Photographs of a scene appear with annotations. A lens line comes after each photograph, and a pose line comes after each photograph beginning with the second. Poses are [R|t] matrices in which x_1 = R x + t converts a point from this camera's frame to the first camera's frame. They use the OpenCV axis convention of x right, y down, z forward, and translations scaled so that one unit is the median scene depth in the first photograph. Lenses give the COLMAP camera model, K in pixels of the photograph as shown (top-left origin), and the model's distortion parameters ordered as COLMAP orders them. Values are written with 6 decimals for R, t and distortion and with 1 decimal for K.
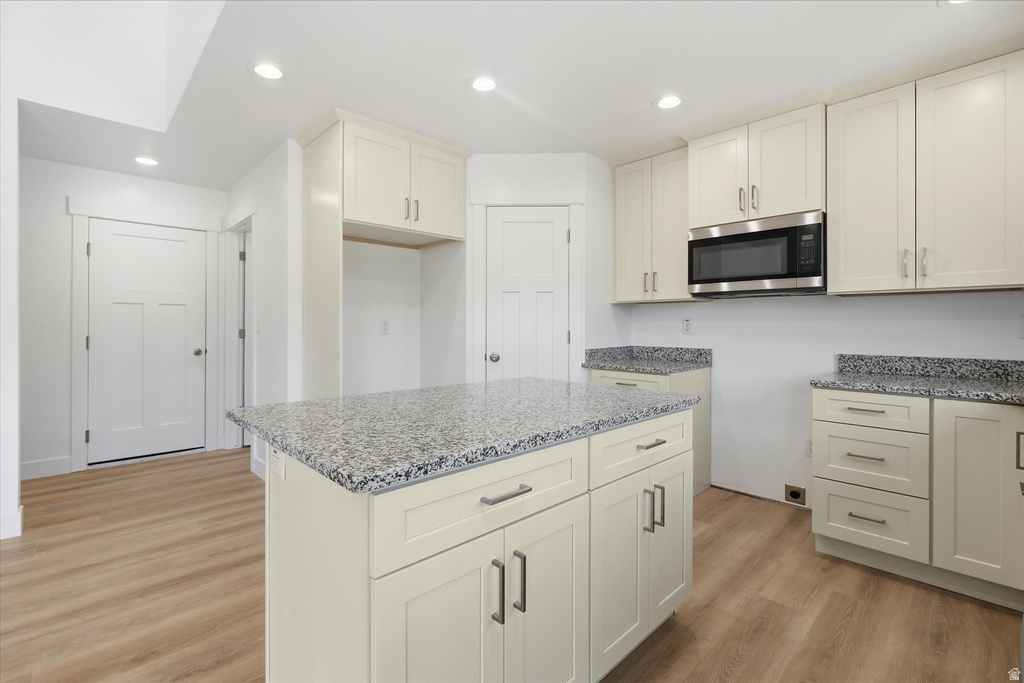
lens RADIAL K [[457.2, 0, 509.0], [0, 457.2, 326.9], [0, 0, 1]] dist [-0.001257, -0.000283]
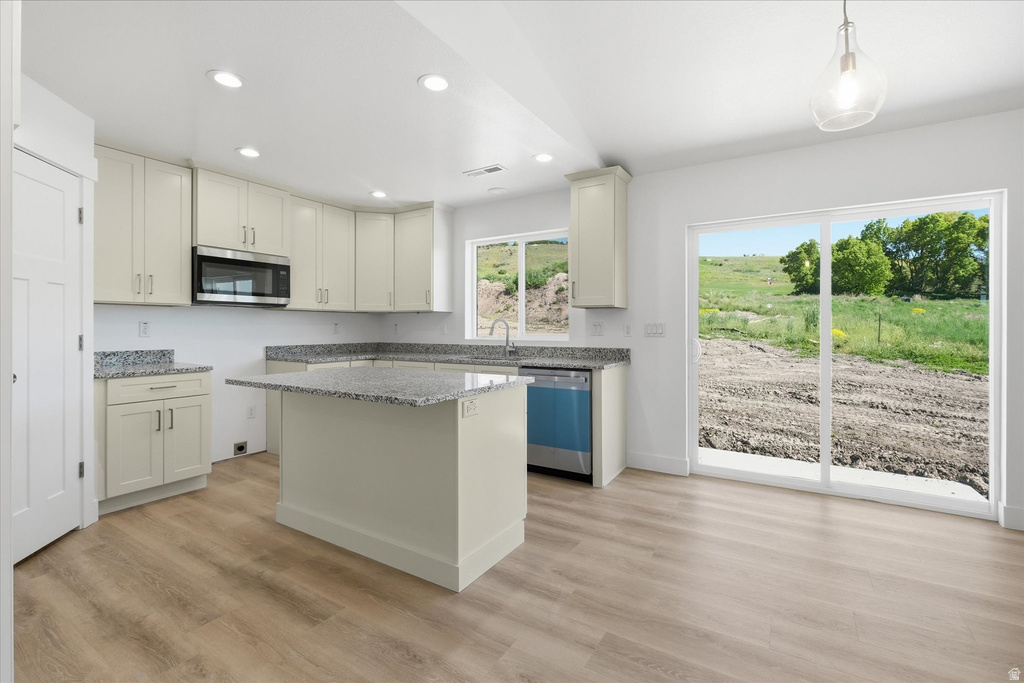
lens RADIAL K [[457.2, 0, 509.0], [0, 457.2, 326.9], [0, 0, 1]] dist [-0.001257, -0.000283]
pose [[-0.246909, -0.003270, 0.969033, -1.039515], [-0.001633, 0.999994, 0.002958, -0.013213], [-0.969037, -0.000852, -0.246913, 0.605084]]
